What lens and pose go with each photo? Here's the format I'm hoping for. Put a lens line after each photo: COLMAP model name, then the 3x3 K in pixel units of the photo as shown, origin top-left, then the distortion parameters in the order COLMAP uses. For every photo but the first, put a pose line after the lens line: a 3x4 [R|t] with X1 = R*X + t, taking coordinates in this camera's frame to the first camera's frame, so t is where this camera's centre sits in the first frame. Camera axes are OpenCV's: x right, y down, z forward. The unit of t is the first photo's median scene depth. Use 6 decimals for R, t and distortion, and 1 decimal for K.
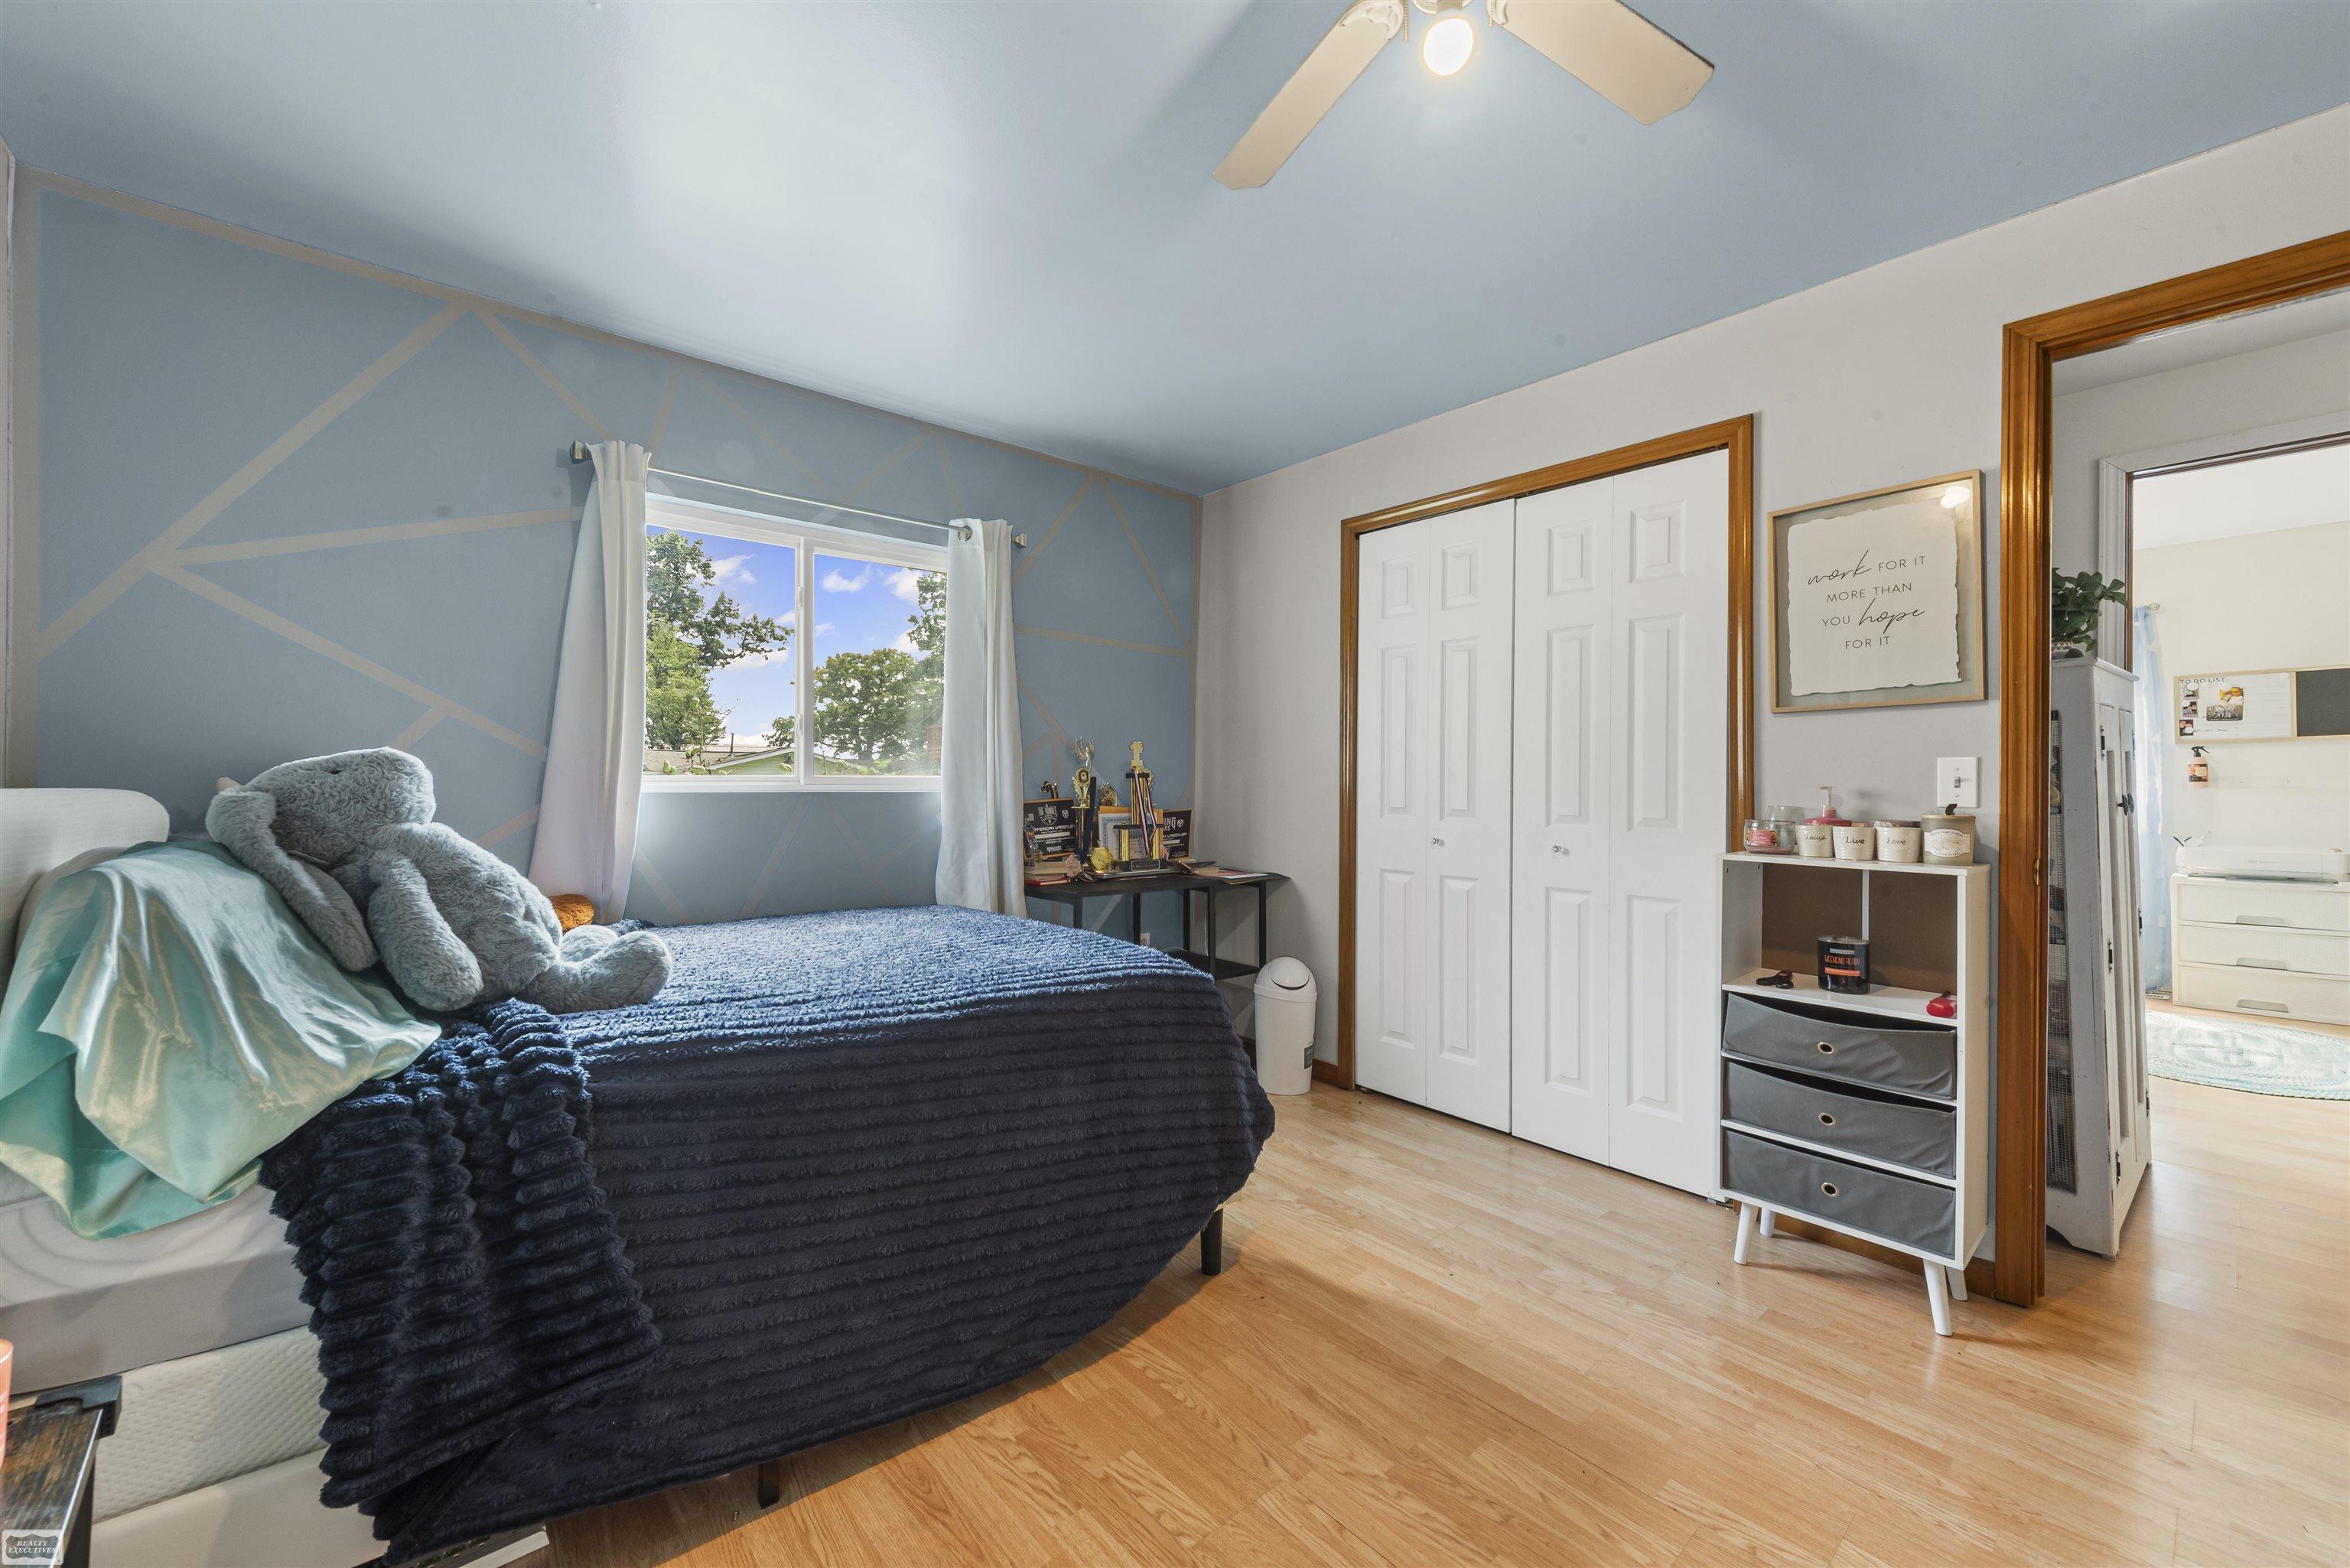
lens RADIAL K [[923.5, 0, 1156.4], [0, 923.5, 778.4], [0, 0, 1]] dist [0.003935, -0.000122]
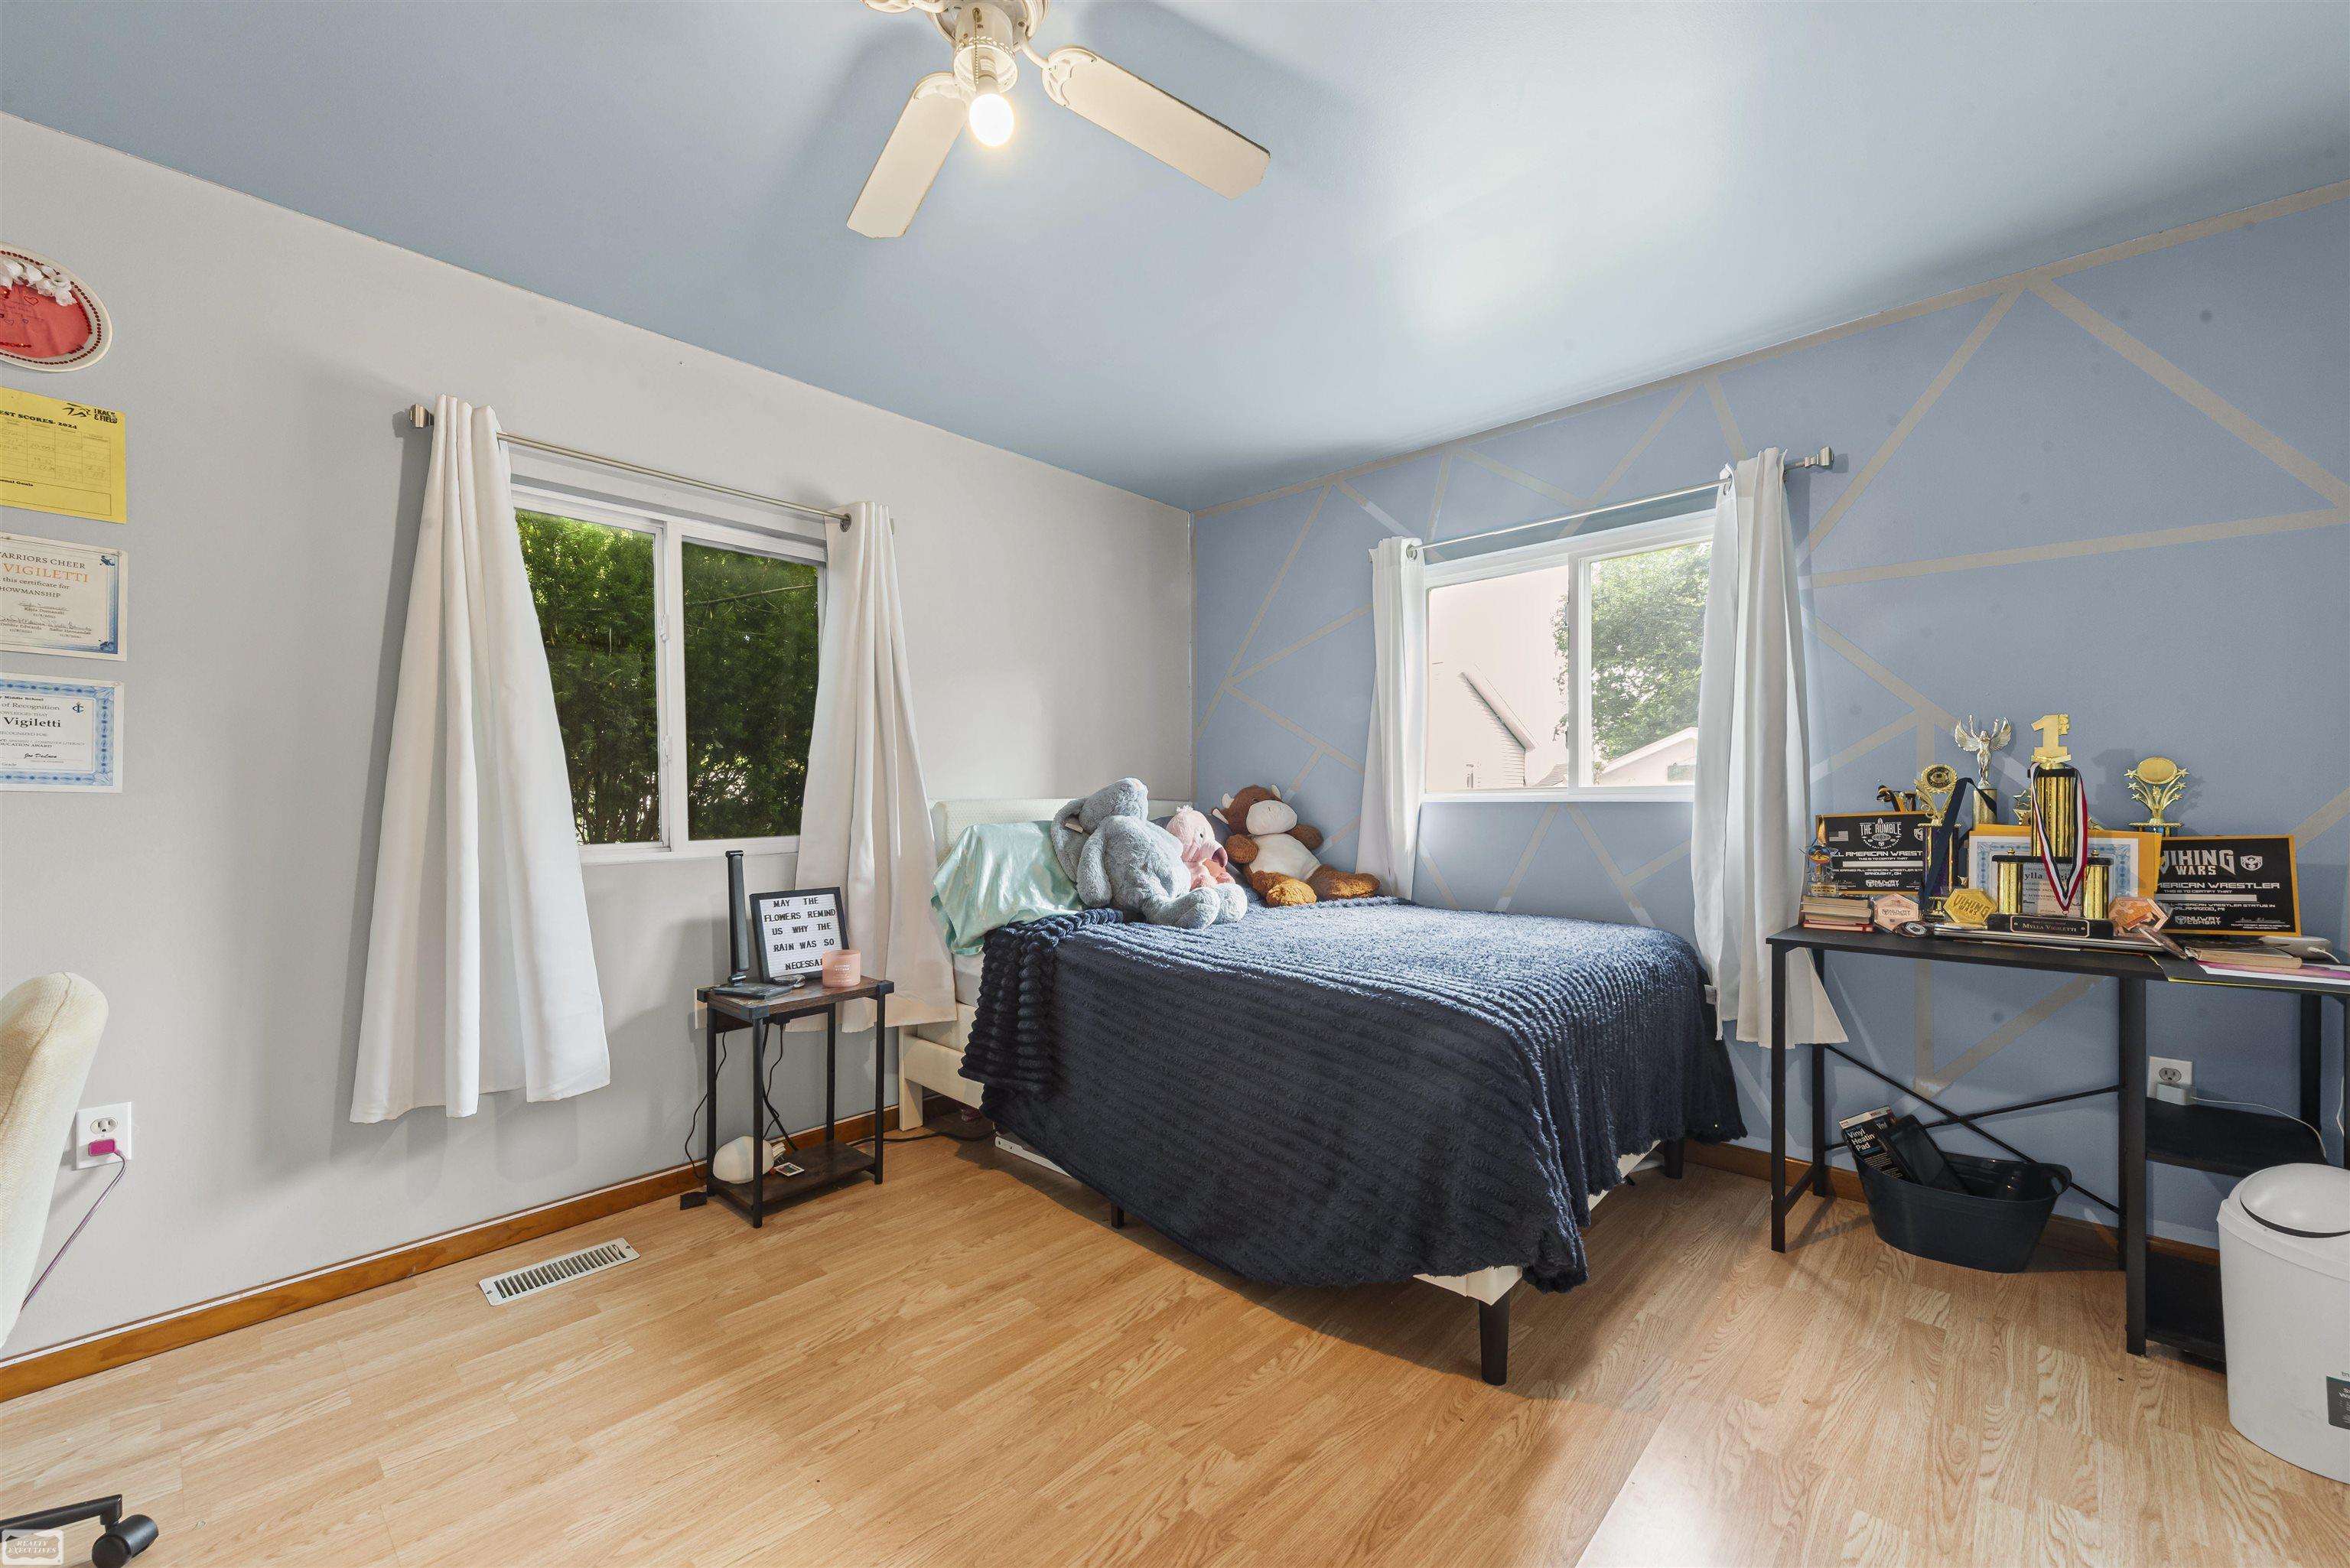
lens RADIAL K [[923.5, 0, 1156.4], [0, 923.5, 778.4], [0, 0, 1]] dist [0.003935, -0.000122]
pose [[0.101624, -0.023525, -0.994545, 0.580882], [0.014162, 0.999653, -0.022199, 0.005475], [0.994722, -0.011829, 0.101922, 0.417253]]
